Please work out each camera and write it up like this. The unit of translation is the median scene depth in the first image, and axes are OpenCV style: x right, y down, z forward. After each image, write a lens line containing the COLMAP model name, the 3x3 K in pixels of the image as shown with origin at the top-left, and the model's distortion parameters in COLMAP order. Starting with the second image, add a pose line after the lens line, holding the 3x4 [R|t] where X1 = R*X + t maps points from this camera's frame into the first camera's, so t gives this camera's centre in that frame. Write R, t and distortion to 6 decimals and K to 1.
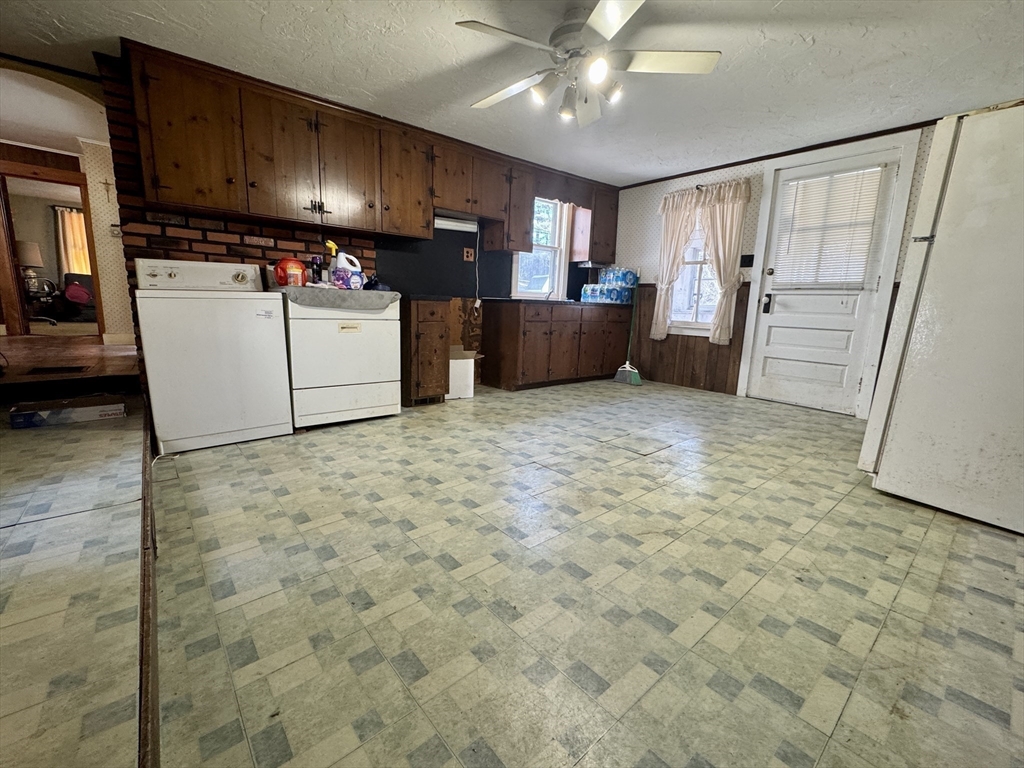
lens RADIAL K [[435.7, 0, 511.2], [0, 435.7, 384.6], [0, 0, 1]] dist [-0.004734, -0.000069]
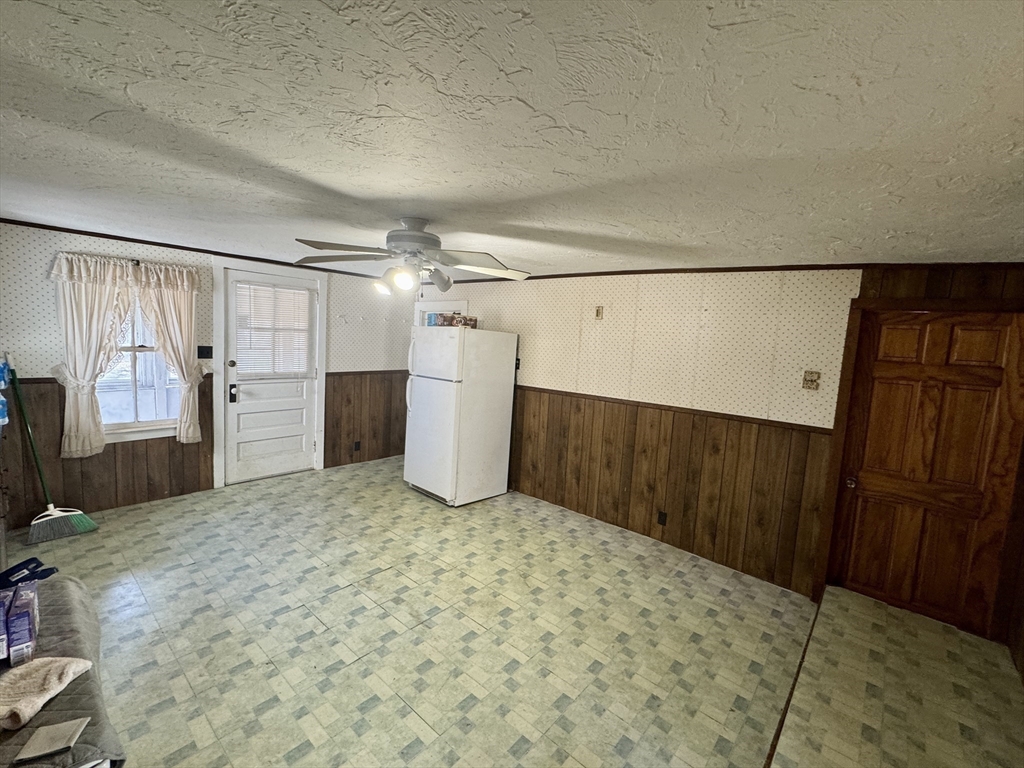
lens RADIAL K [[435.7, 0, 511.4], [0, 435.7, 381.6], [0, 0, 1]] dist [-0.004734, -0.000069]
pose [[-0.153211, -0.142914, 0.977805, -0.866359], [0.121943, 0.979190, 0.162224, -0.505555], [-0.980641, 0.144091, -0.132595, 0.820089]]
